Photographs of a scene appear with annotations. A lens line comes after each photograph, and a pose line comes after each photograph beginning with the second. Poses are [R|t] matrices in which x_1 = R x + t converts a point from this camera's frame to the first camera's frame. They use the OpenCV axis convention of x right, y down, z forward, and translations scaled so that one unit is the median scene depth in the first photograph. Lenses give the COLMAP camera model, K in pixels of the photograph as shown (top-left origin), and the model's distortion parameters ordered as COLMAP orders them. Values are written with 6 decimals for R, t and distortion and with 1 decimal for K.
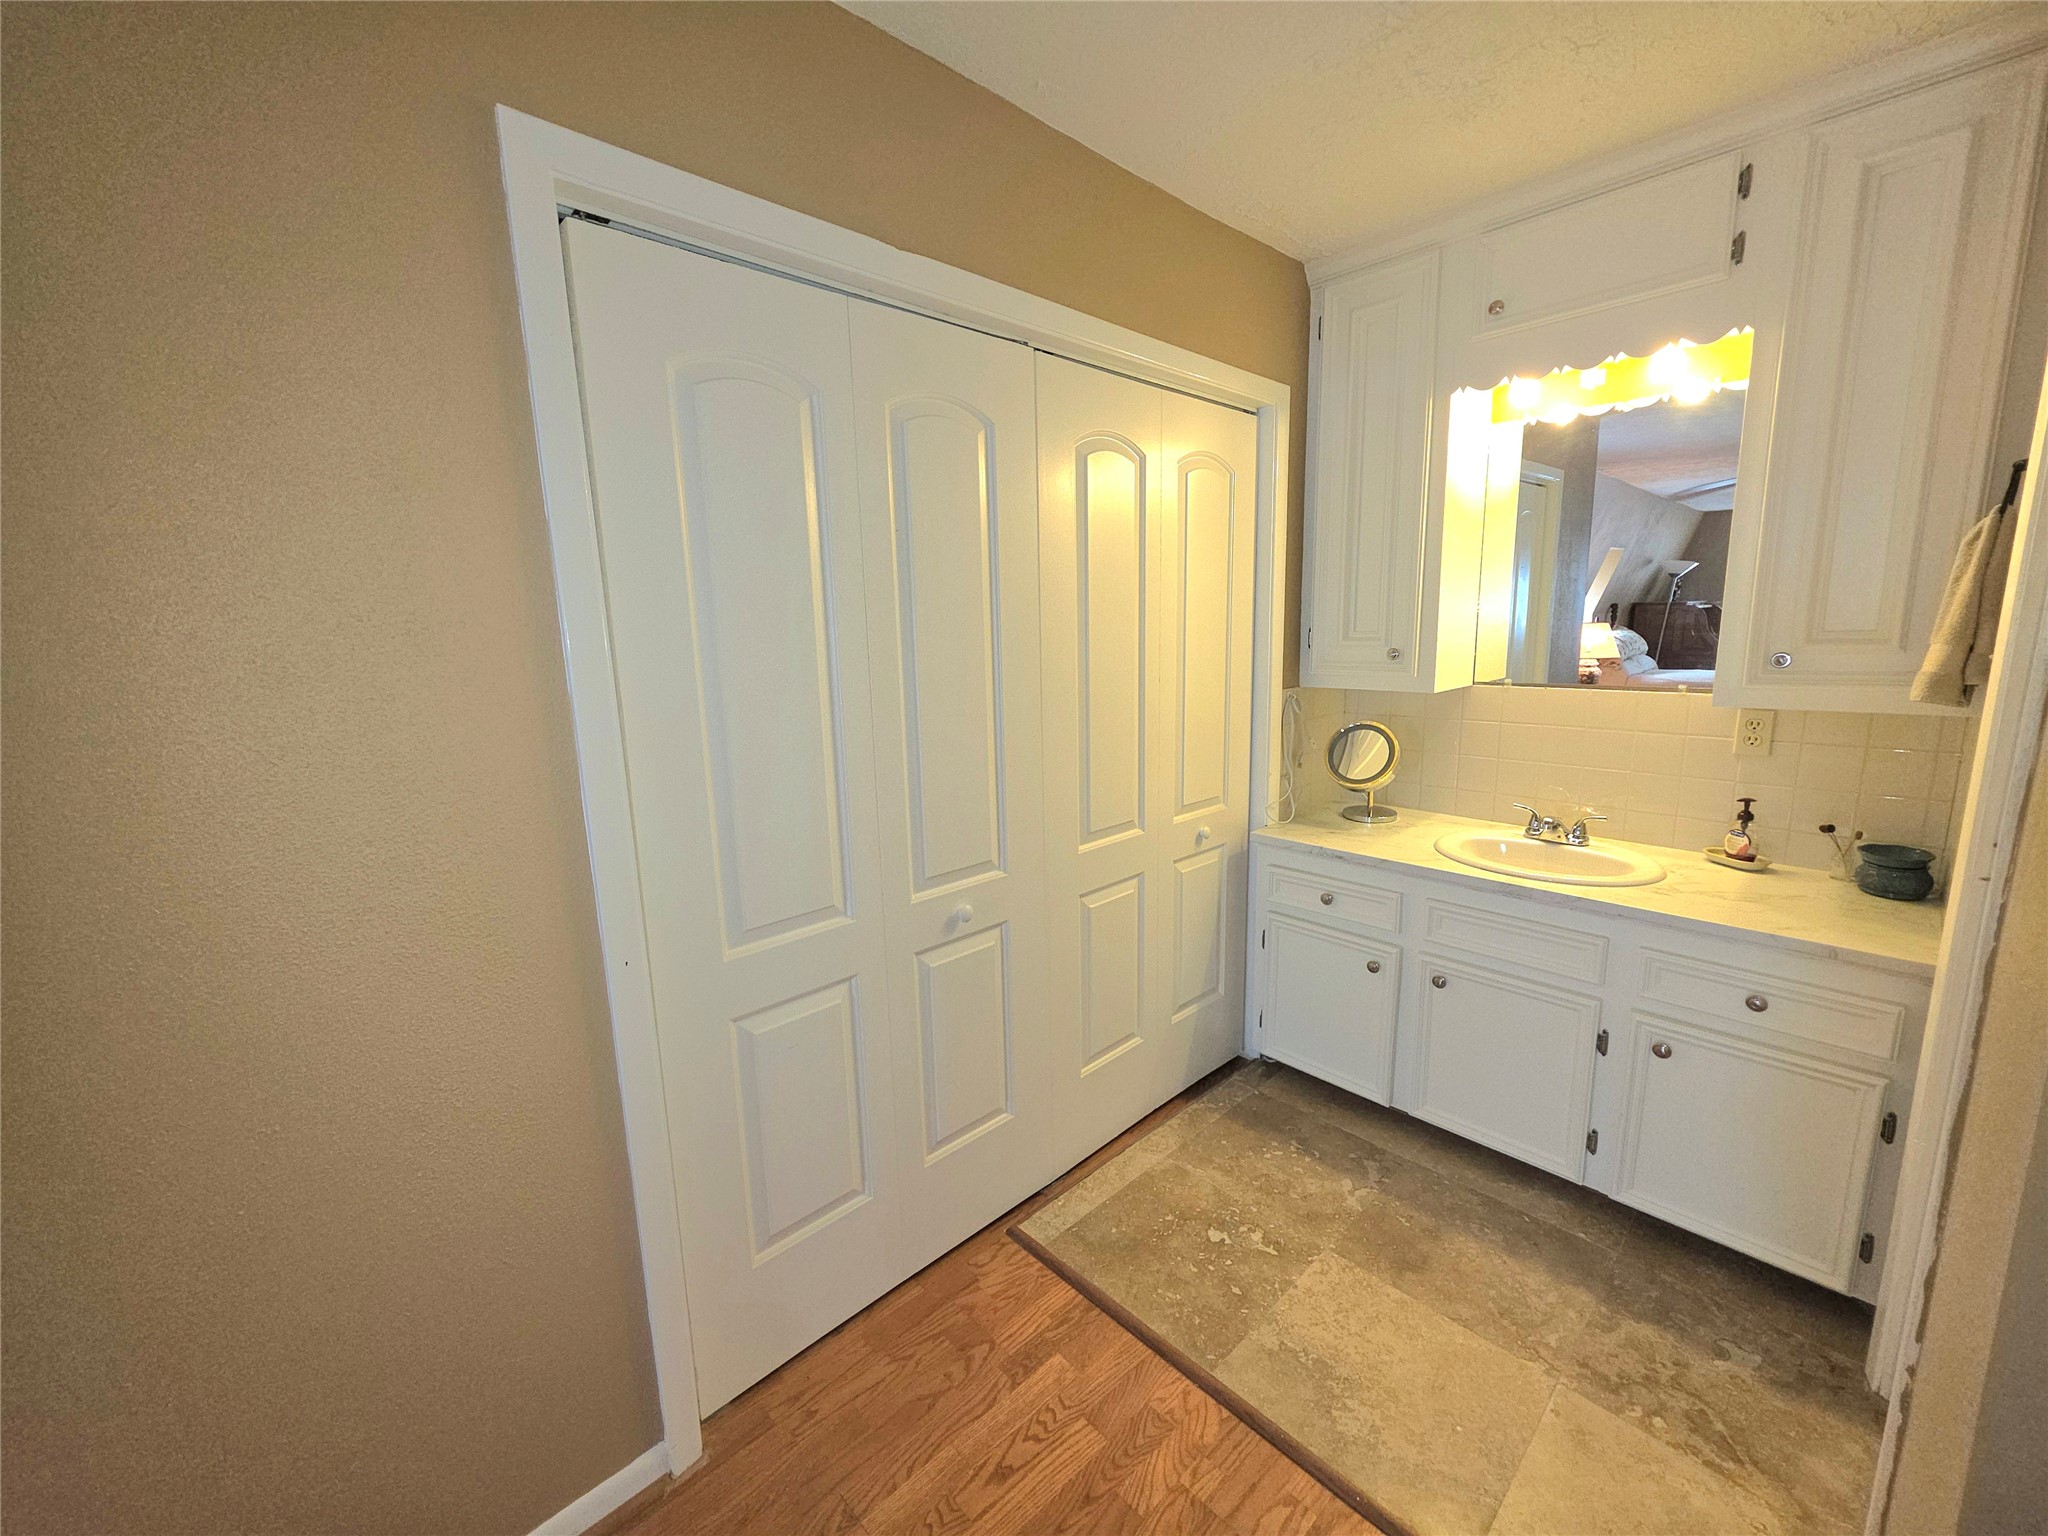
lens RADIAL K [[817.7, 0, 1026.2], [0, 817.7, 768.4], [0, 0, 1]] dist [0.006798, 0.000515]
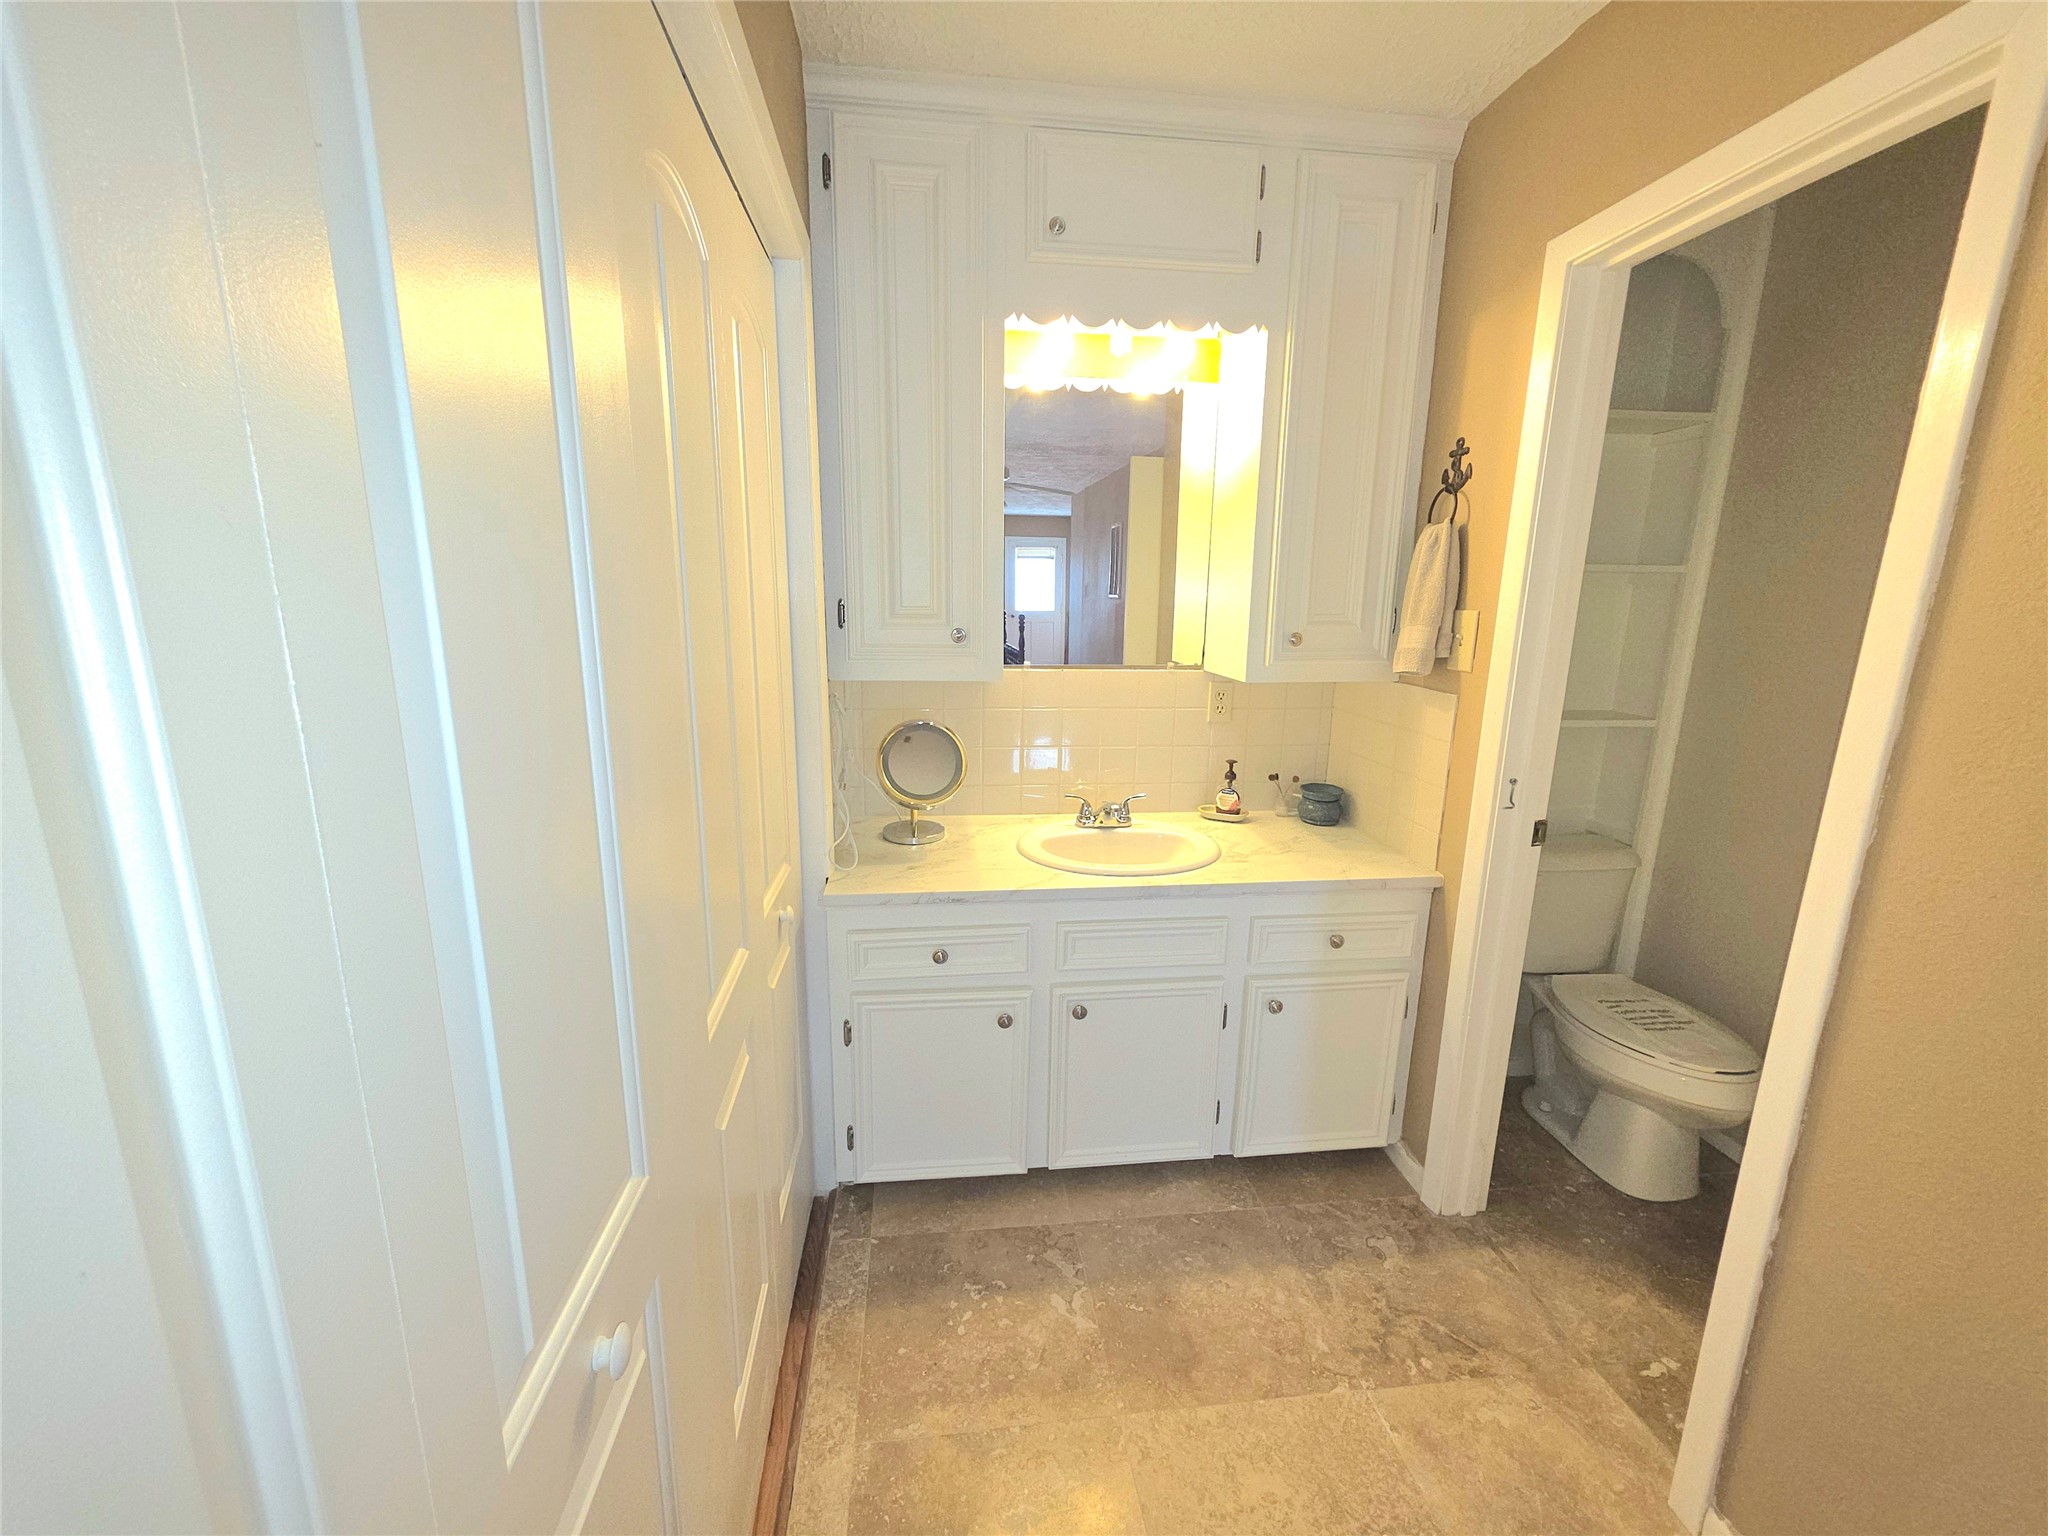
lens RADIAL K [[817.7, 0, 1023.1], [0, 817.7, 766.1], [0, 0, 1]] dist [0.006798, 0.000515]
pose [[0.591965, -0.136165, 0.794378, -0.199048], [0.116211, 0.989746, 0.083054, -0.082807], [-0.797542, 0.043151, 0.601719, 0.541586]]
